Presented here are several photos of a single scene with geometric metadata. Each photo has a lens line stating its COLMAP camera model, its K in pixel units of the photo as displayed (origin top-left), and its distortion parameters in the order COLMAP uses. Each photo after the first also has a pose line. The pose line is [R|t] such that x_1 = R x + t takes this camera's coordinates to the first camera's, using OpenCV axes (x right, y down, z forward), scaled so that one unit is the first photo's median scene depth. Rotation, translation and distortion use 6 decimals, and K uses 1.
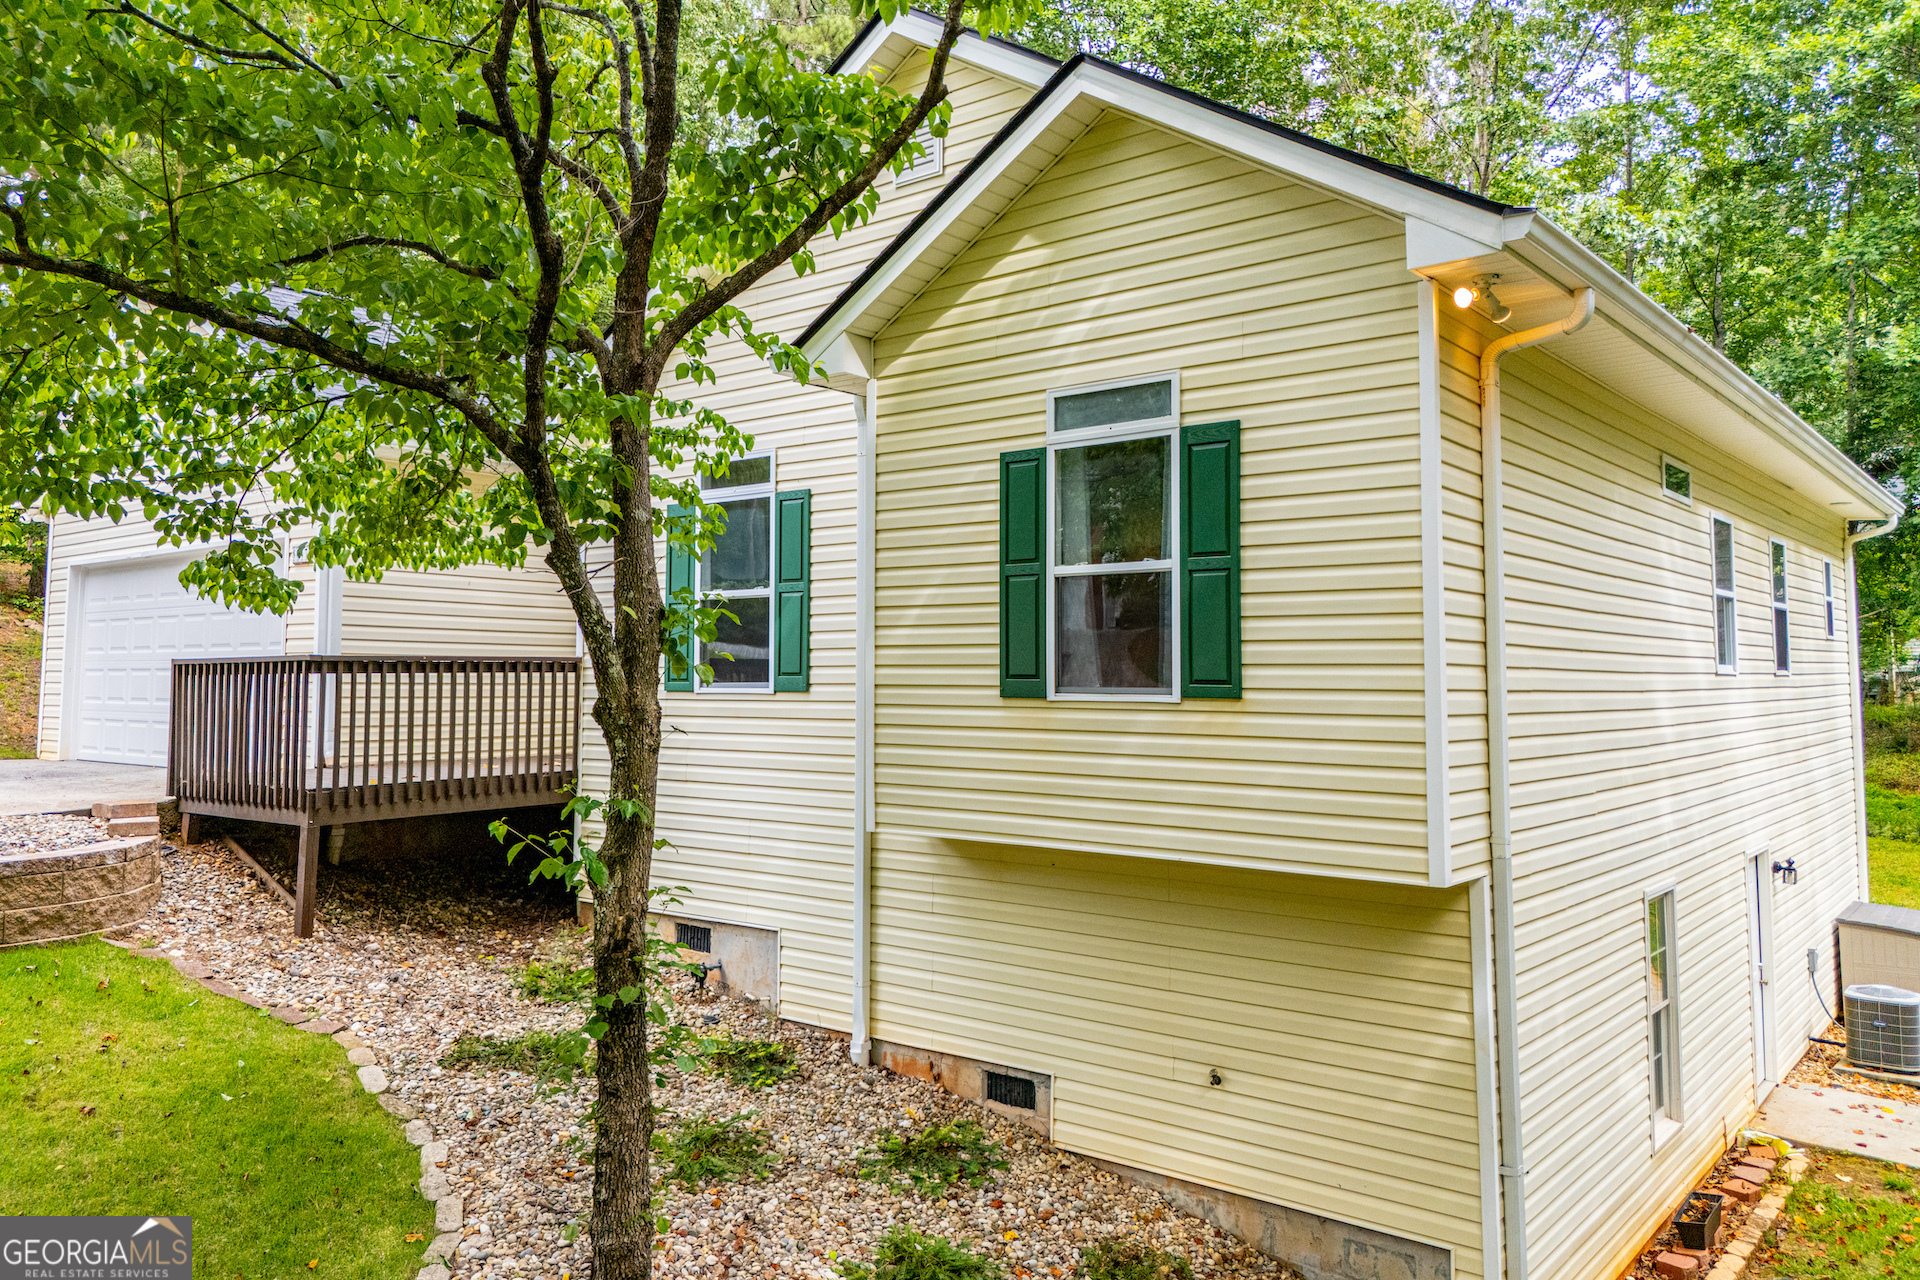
lens RADIAL K [[1497.5, 0, 950.3], [0, 1497.5, 566.8], [0, 0, 1]] dist [0.061843, -0.053783]
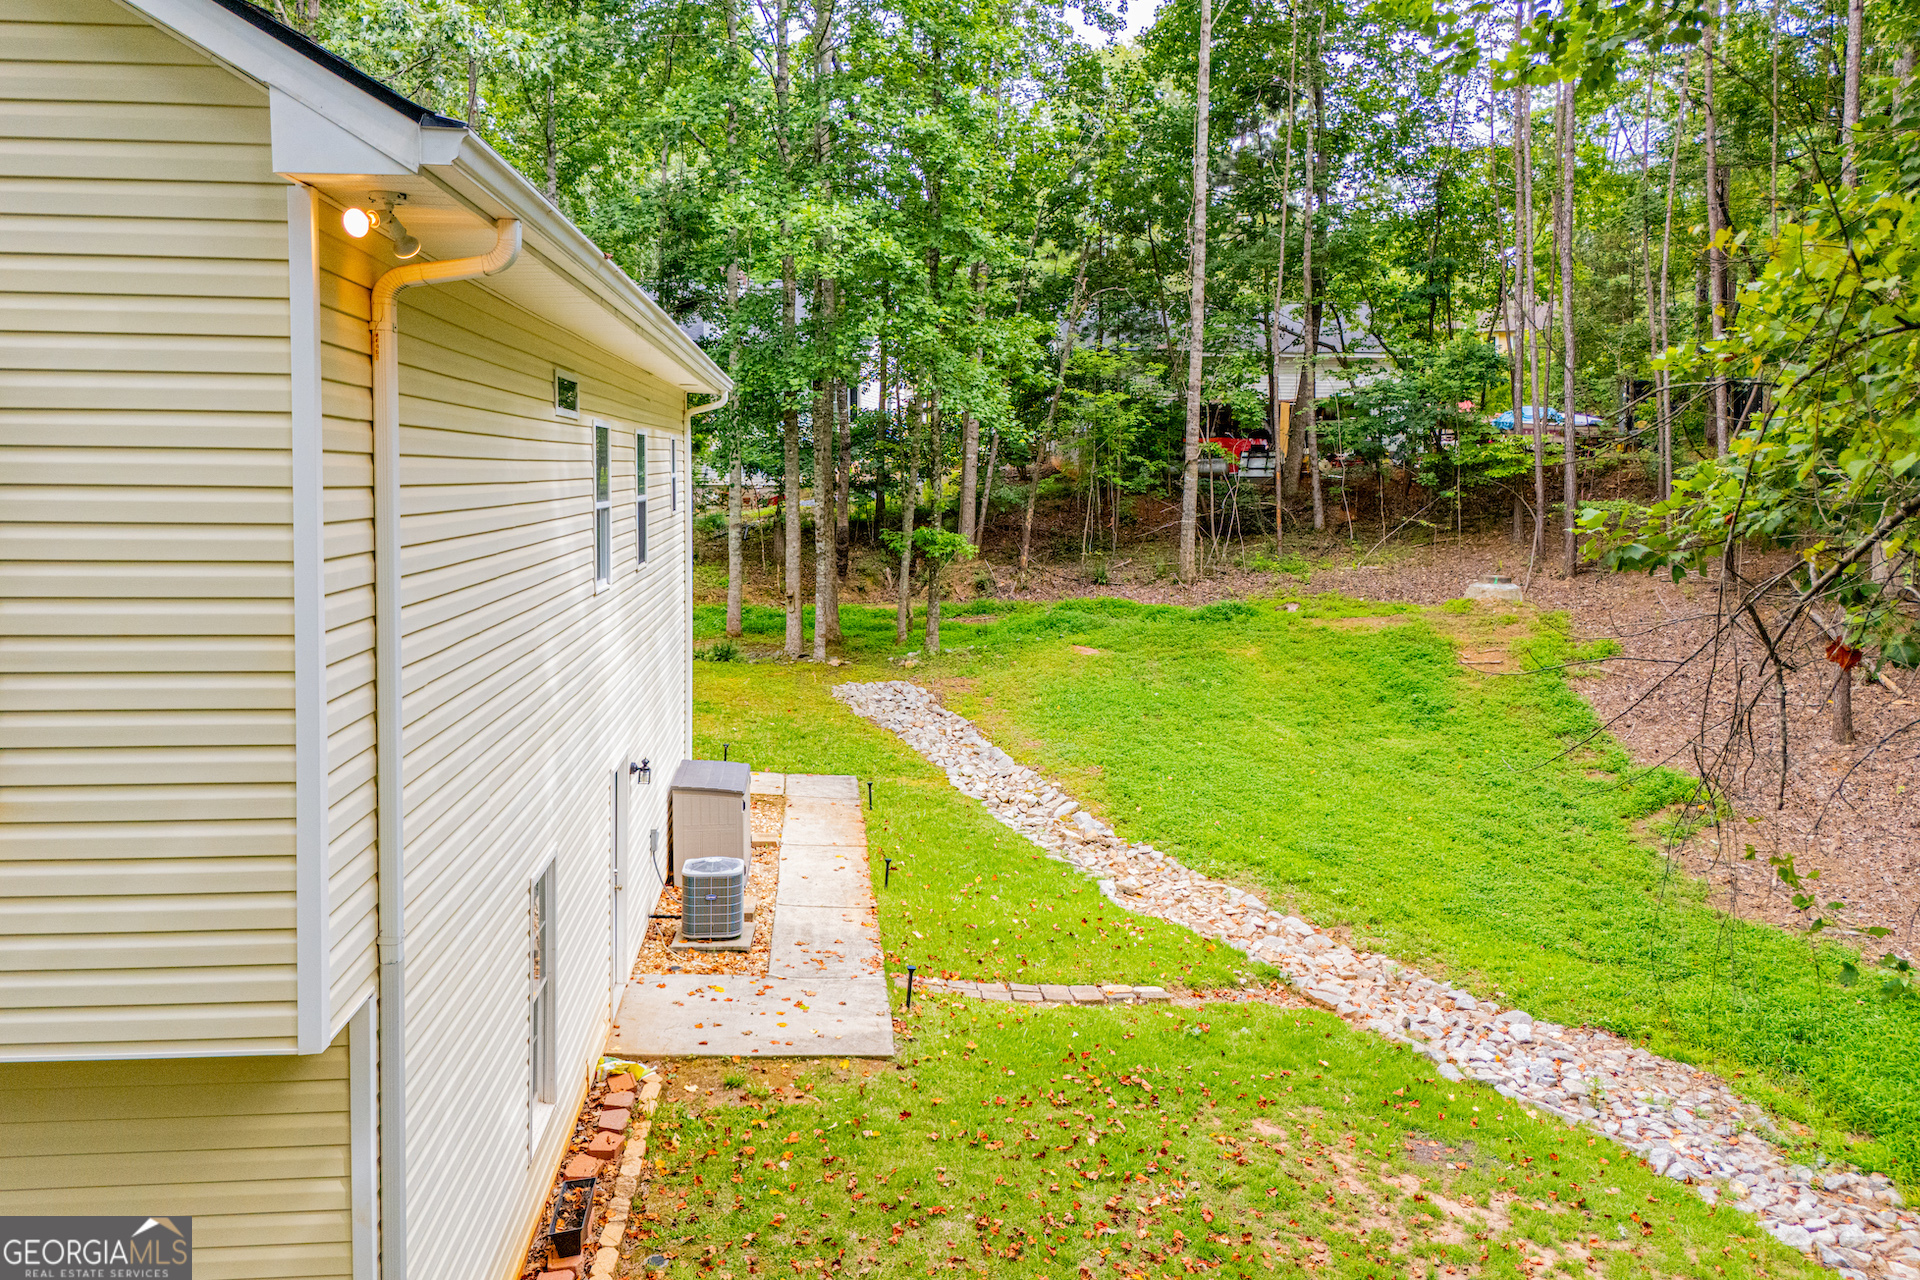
lens RADIAL K [[1497.5, 0, 950.3], [0, 1497.5, 566.8], [0, 0, 1]] dist [0.061843, -0.053783]
pose [[0.737075, -0.037499, 0.674770, 0.042605], [-0.062180, 0.990461, 0.122964, -0.080504], [-0.672945, -0.132591, 0.727712, 0.187797]]
